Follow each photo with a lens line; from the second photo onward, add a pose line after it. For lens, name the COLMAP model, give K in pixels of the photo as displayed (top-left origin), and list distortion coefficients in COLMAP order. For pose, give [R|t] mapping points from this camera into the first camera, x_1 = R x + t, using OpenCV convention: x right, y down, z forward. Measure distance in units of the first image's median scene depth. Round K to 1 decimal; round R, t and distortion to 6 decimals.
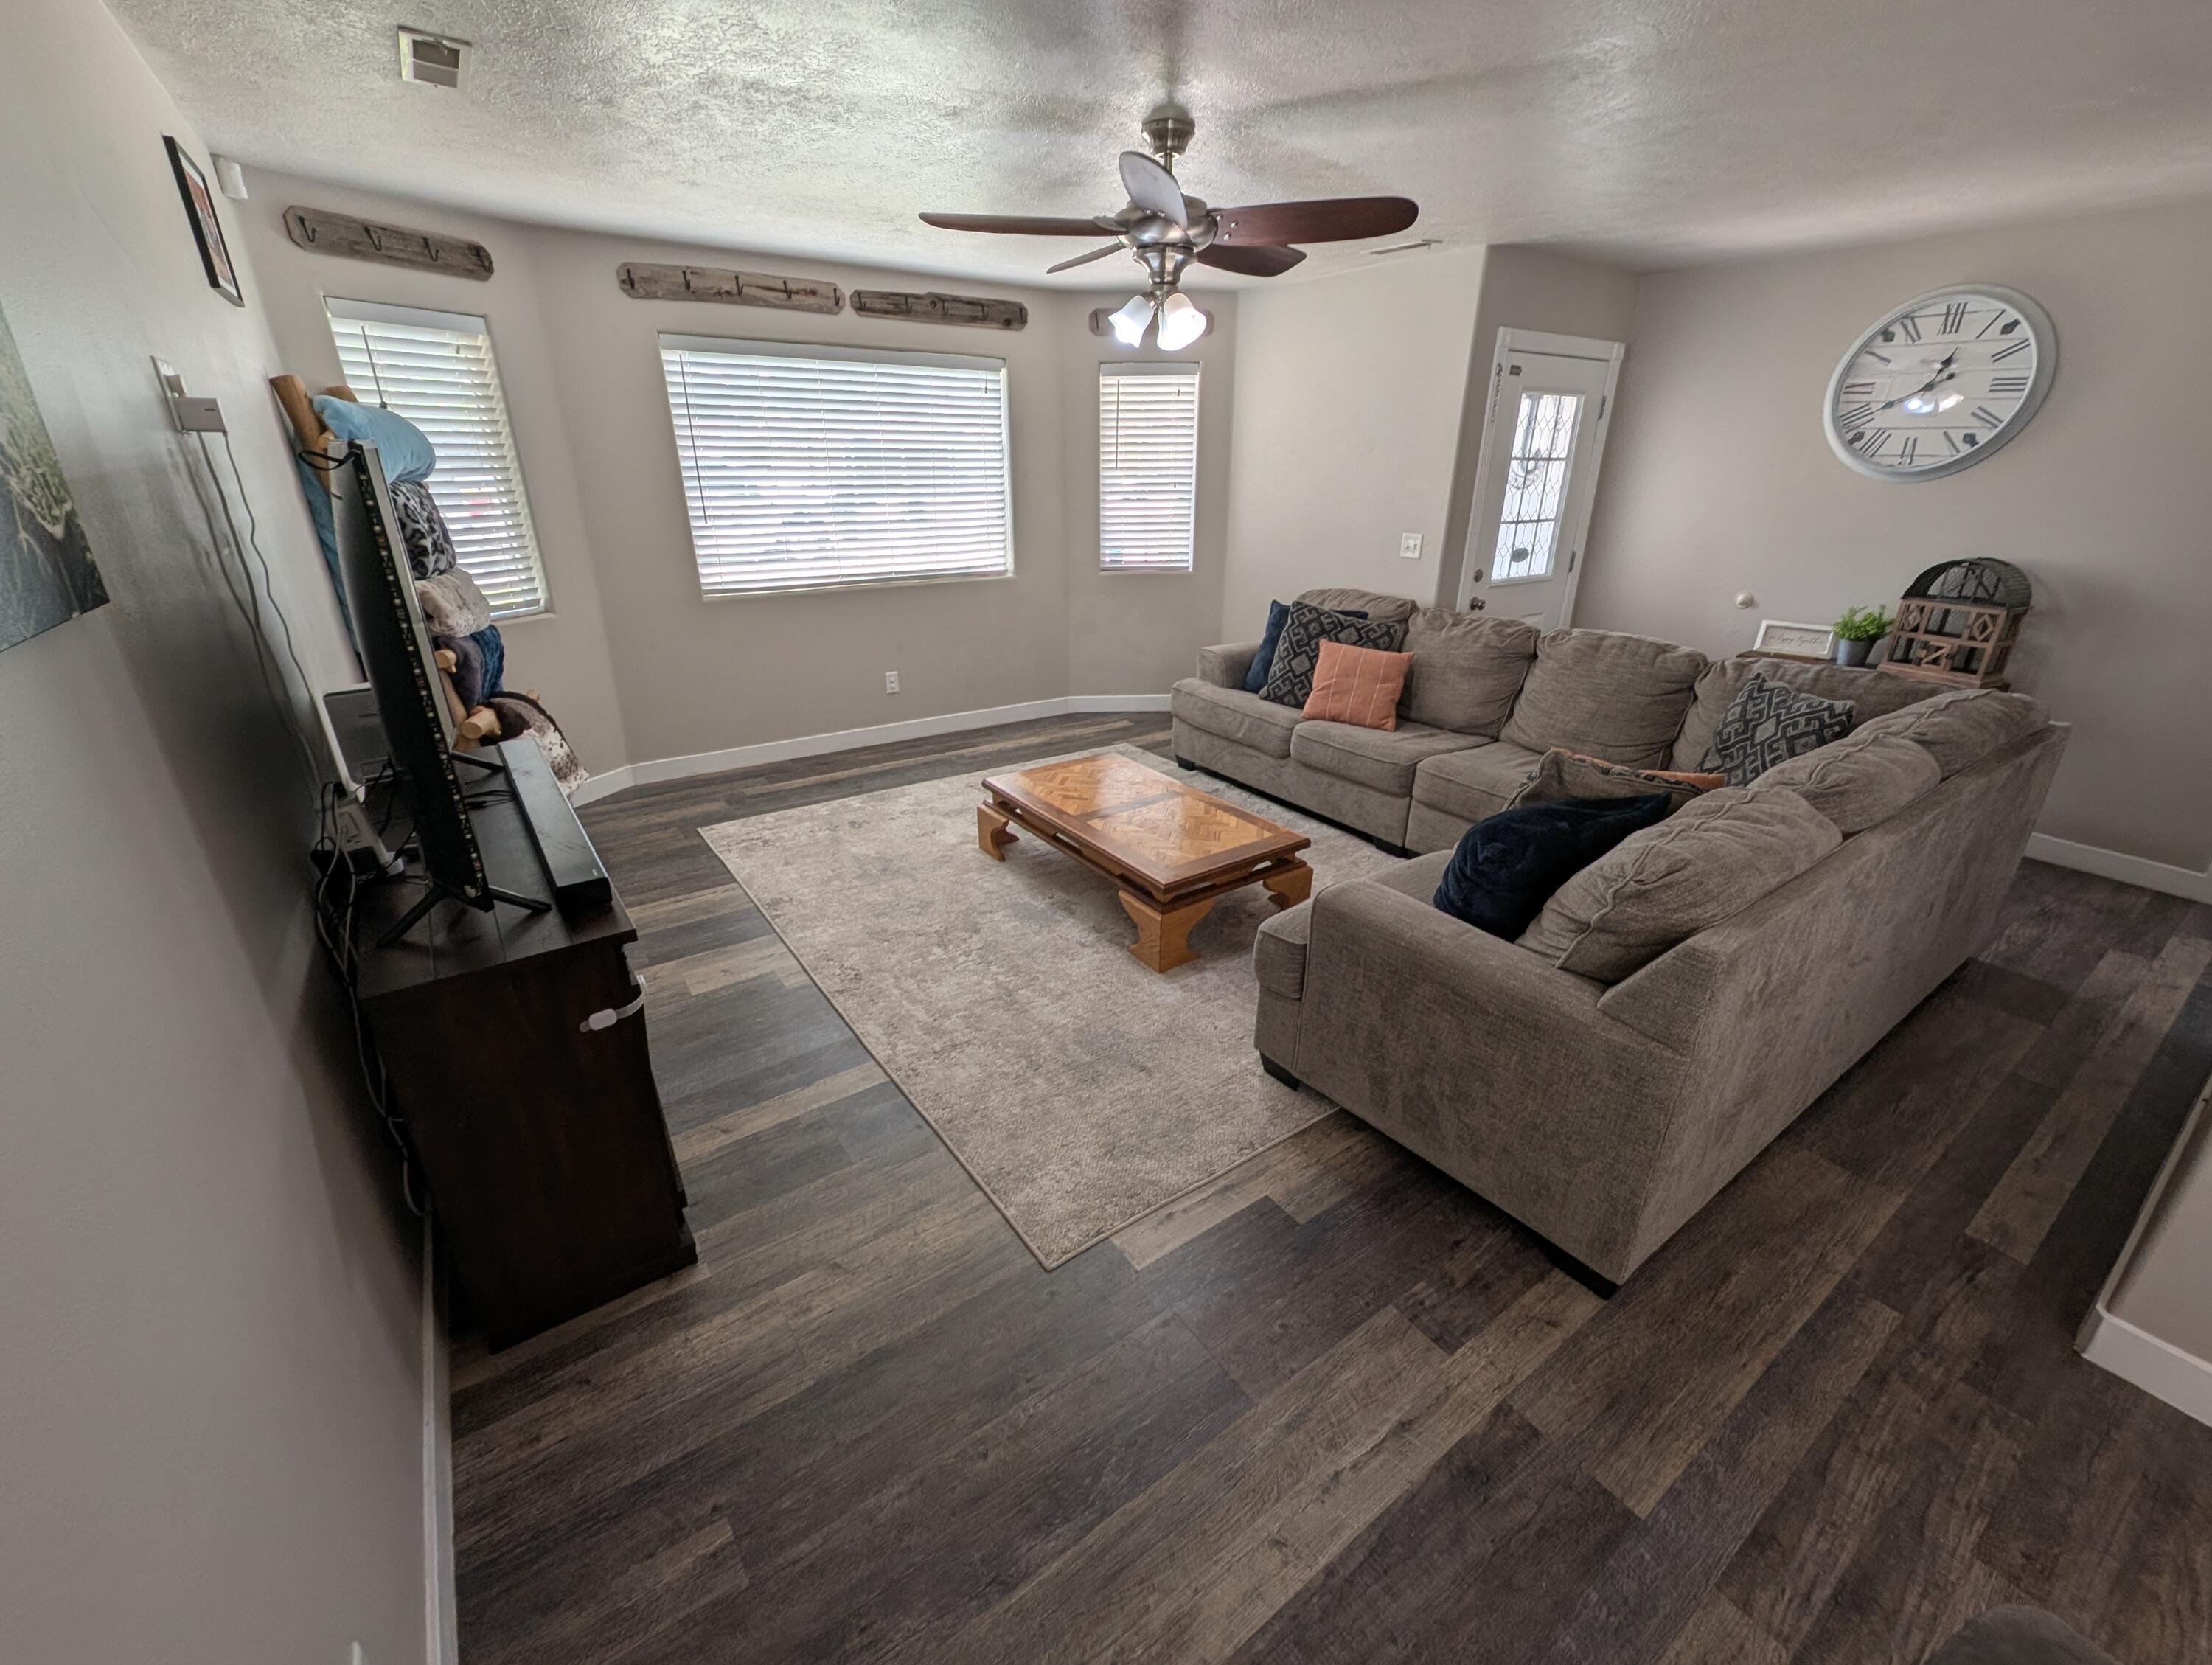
lens RADIAL K [[910.9, 0, 1105.5], [0, 910.9, 830.1], [0, 0, 1]] dist [0.002892, -0.002511]
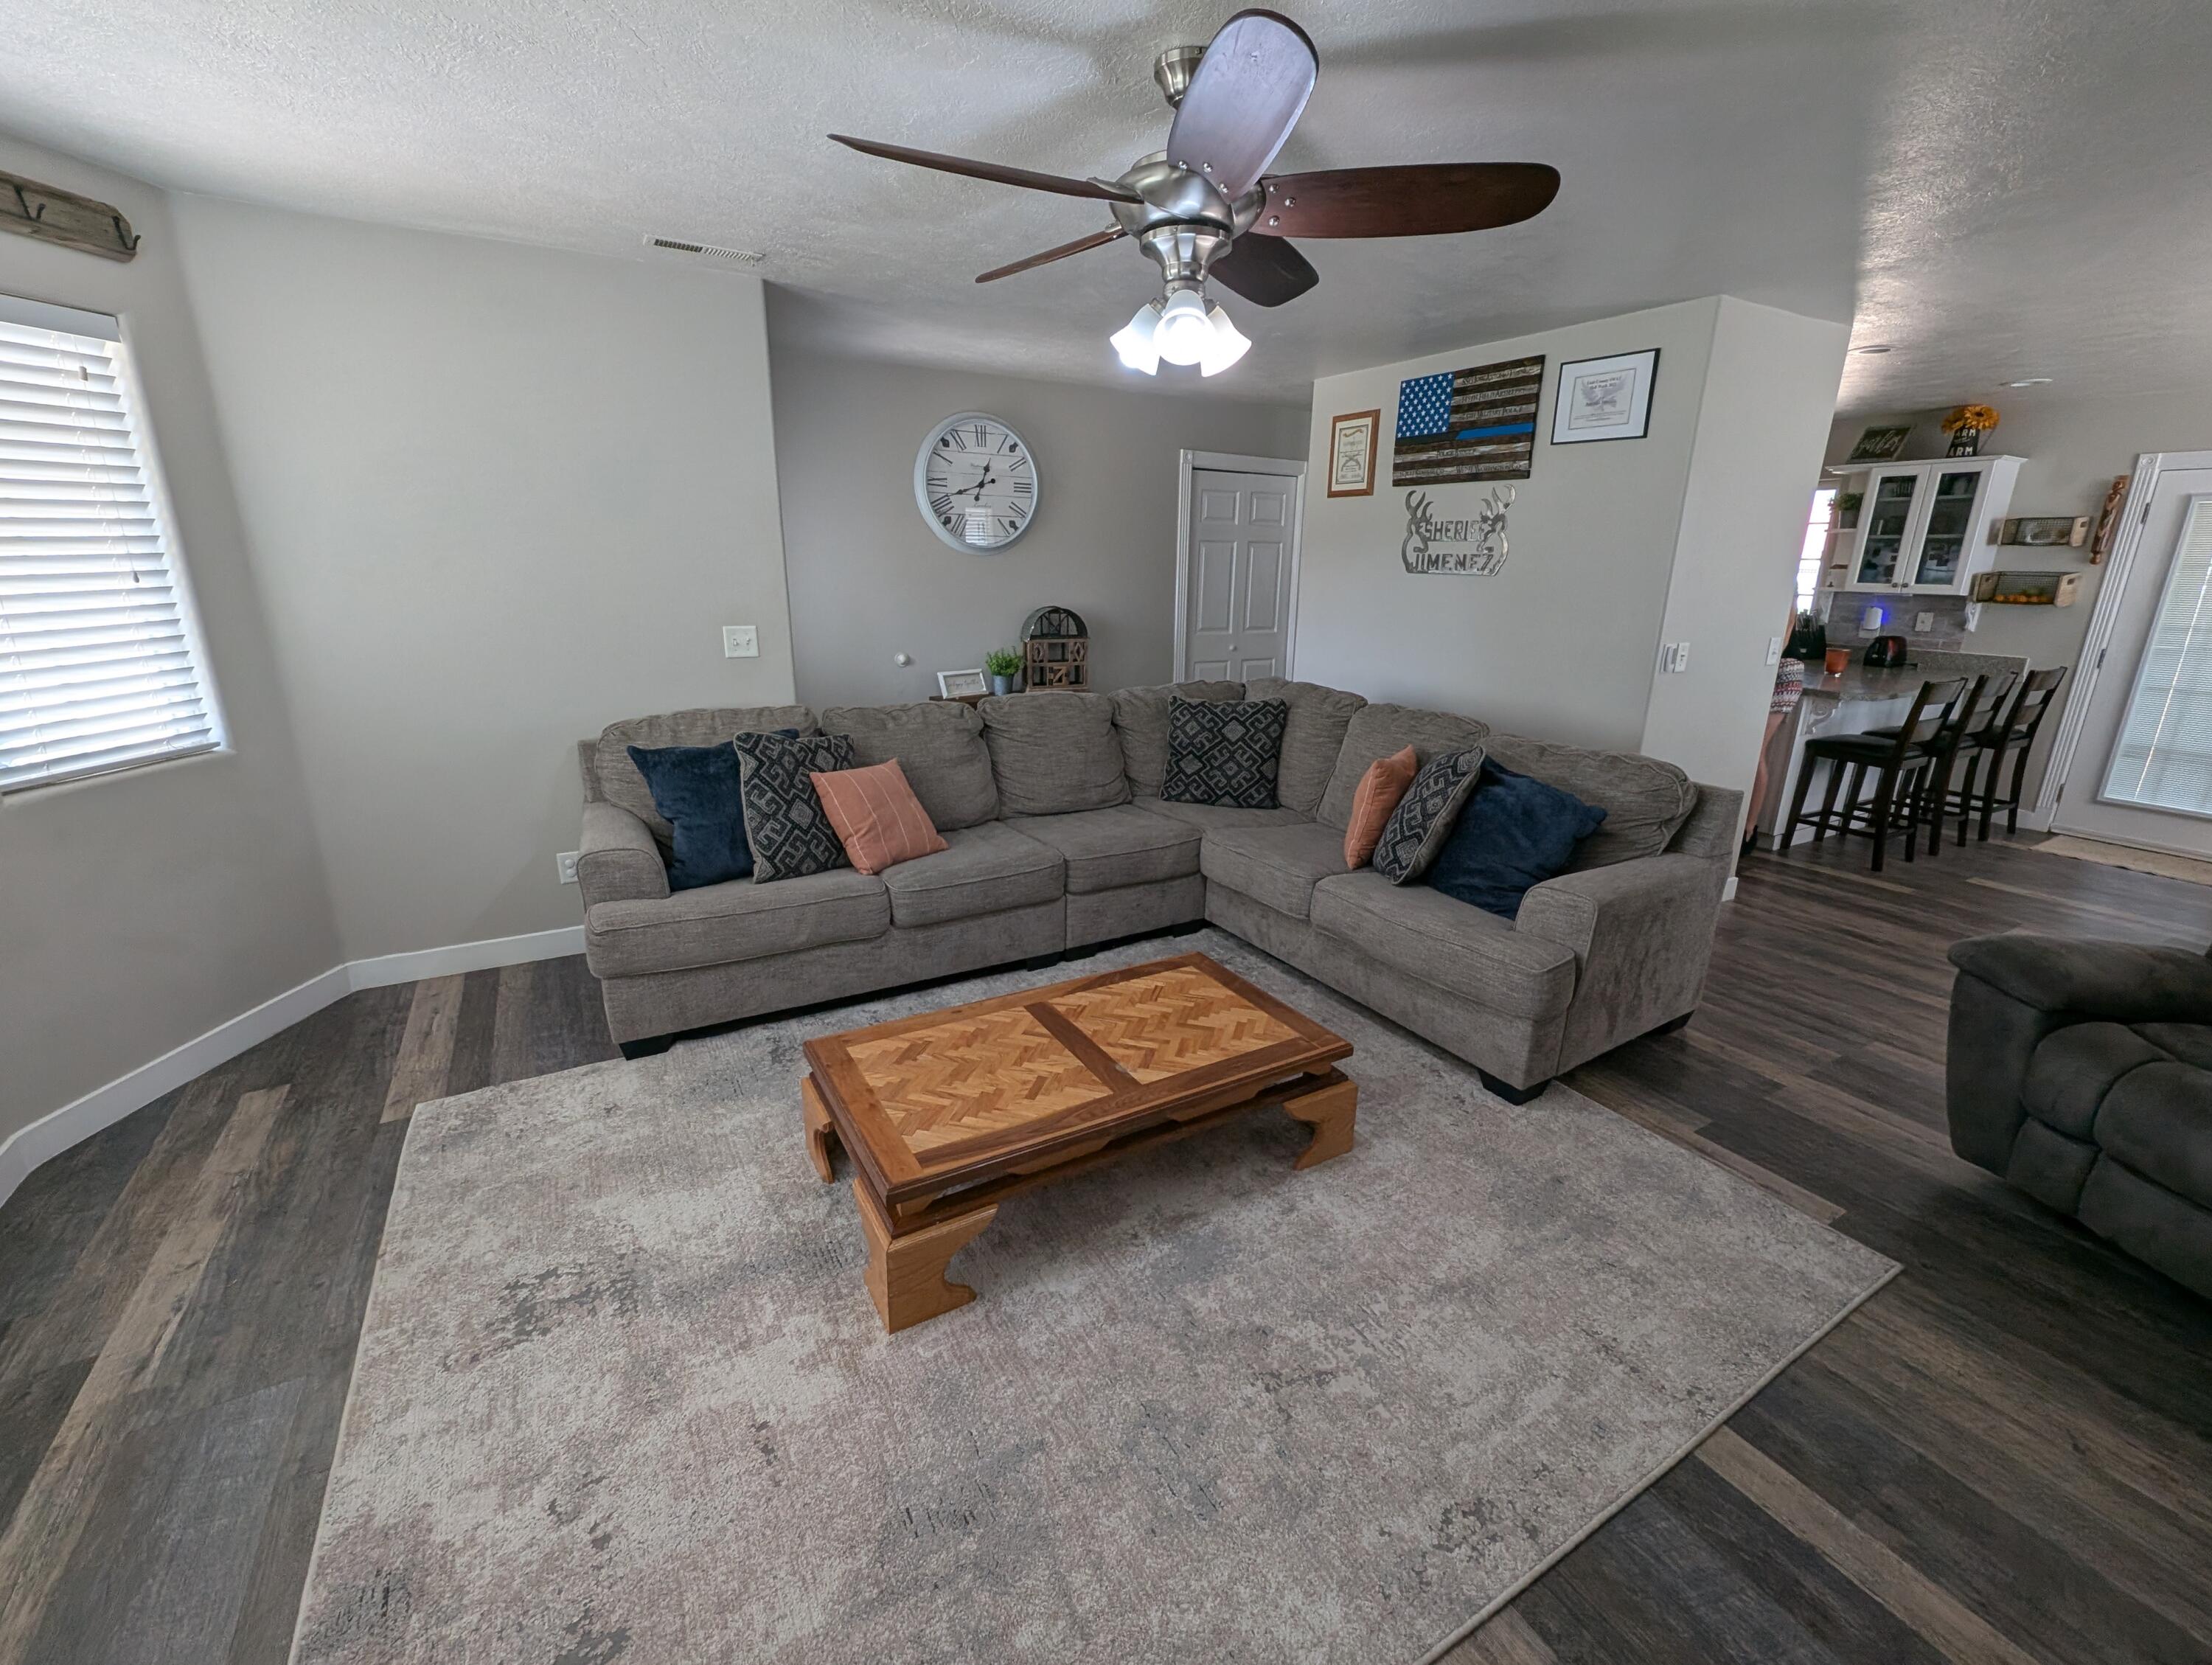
lens RADIAL K [[944.8, 0, 1113.9], [0, 944.8, 828.7], [0, 0, 1]] dist [0.003632, 0.000803]
pose [[0.084736, -0.282148, 0.955622, -0.476776], [0.366325, 0.900724, 0.233457, -0.261300], [-0.926620, 0.330286, 0.179682, 0.671937]]
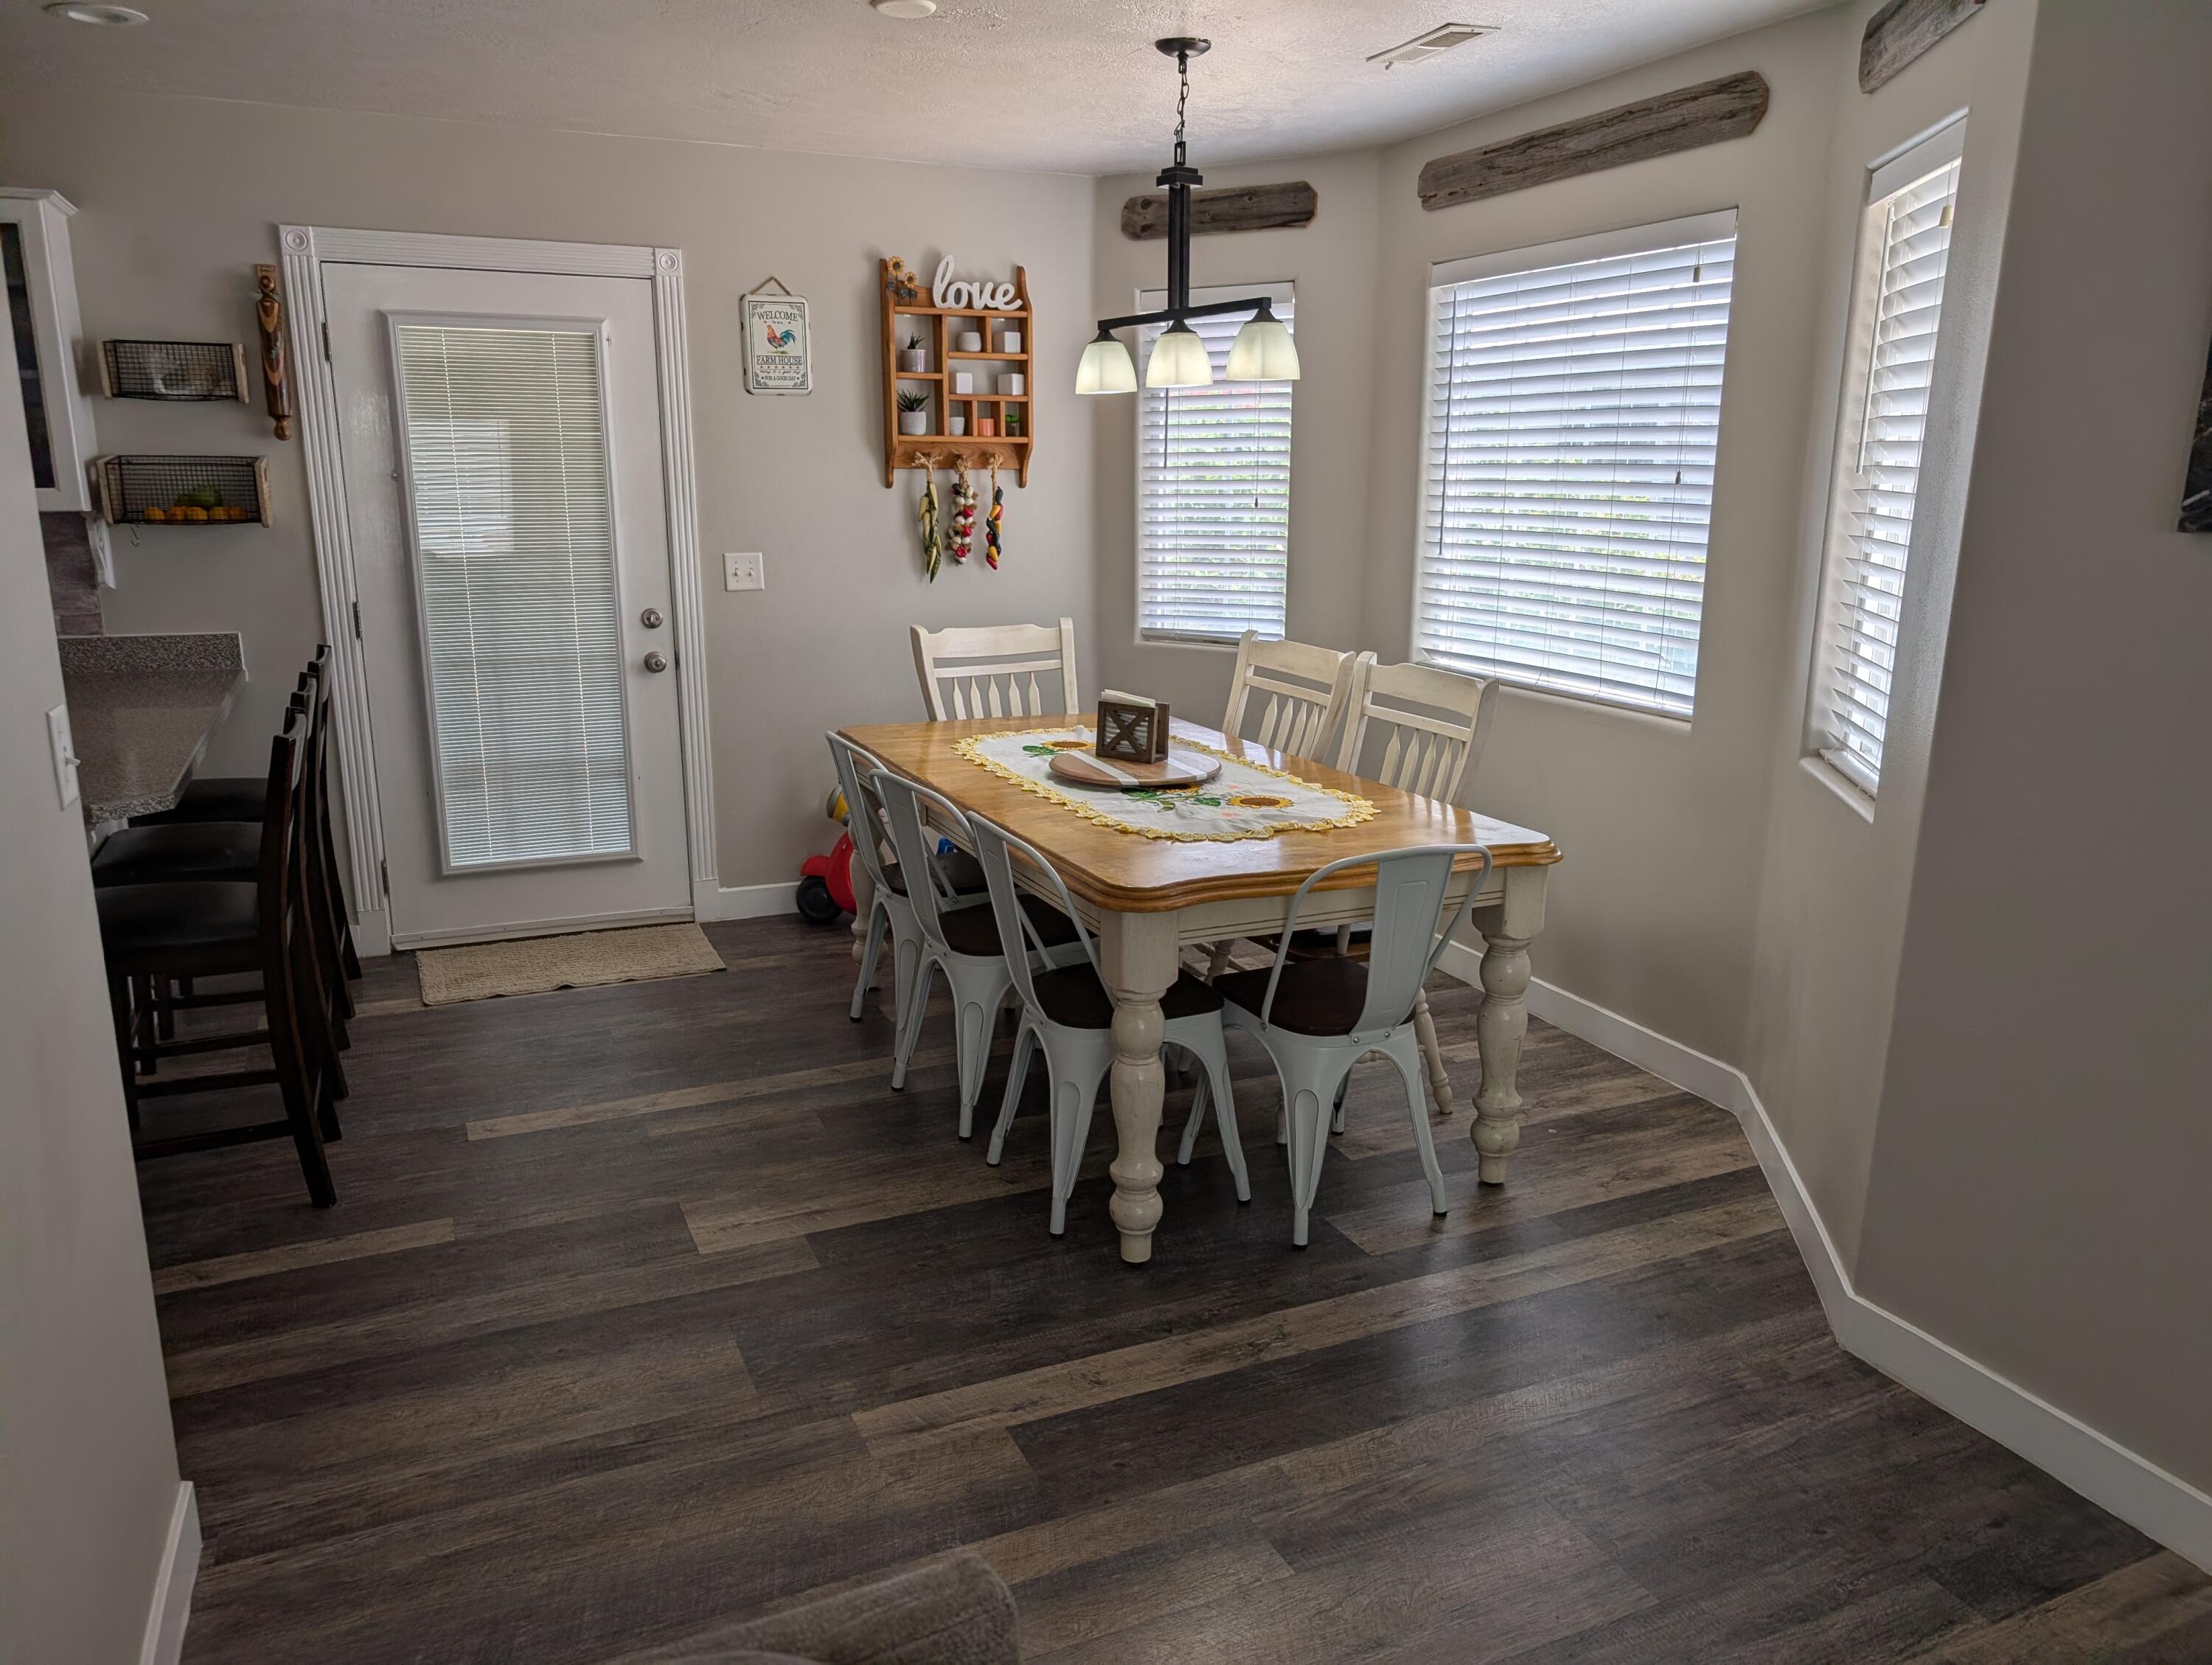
lens RADIAL K [[1598.1, 0, 1117.5], [0, 1598.1, 858.5], [0, 0, 1]] dist [0.002164, 0.000867]
pose [[-0.981732, -0.061372, 0.180097, 0.179673], [0.057344, 0.807098, 0.587626, -0.176251], [-0.181420, 0.587219, -0.788835, 0.481596]]
